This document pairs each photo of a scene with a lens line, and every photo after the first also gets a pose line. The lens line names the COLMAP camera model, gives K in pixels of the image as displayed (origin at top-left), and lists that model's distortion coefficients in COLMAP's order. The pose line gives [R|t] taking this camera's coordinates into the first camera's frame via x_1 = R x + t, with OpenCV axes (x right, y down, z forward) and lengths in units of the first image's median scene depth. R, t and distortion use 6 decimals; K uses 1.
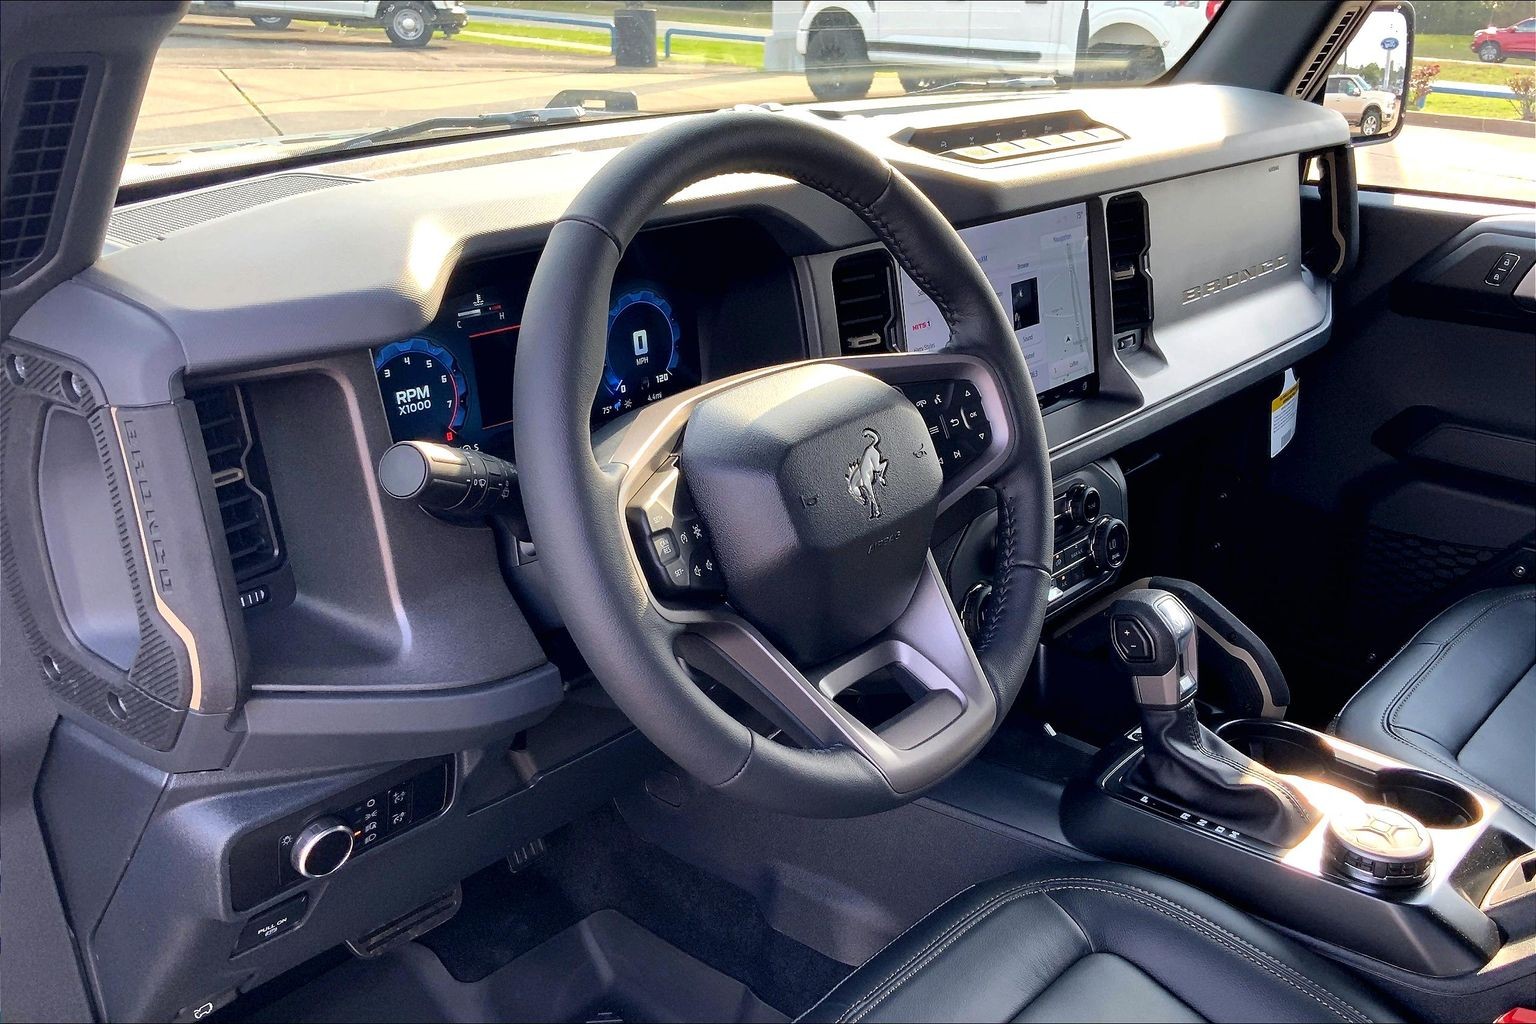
lens RADIAL K [[1324.4, 0, 768.0], [0, 1324.4, 512.0], [0, 0, 1]] dist [0.003542, -0.000131]
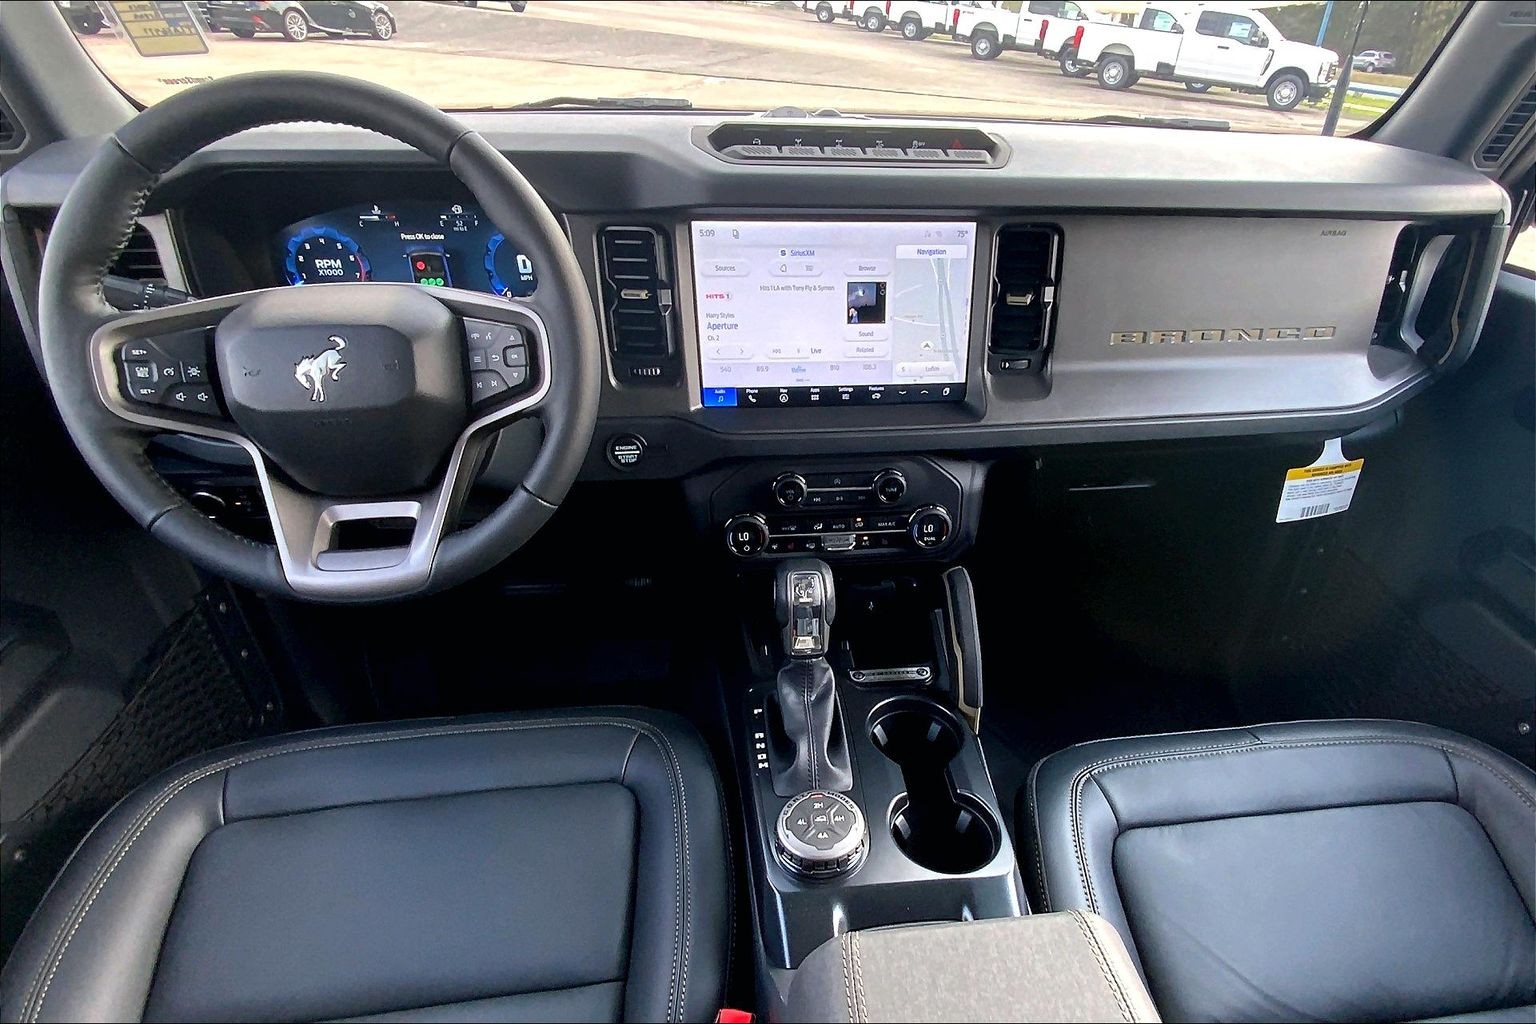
lens RADIAL K [[751.7, 0, 768.0], [0, 751.7, 512.0], [0, 0, 1]] dist [-0.013711, -0.000035]
pose [[0.775019, 0.361112, -0.518598, 0.614409], [-0.261592, 0.930362, 0.256897, -0.155130], [0.575253, -0.063439, 0.815512, 0.479090]]
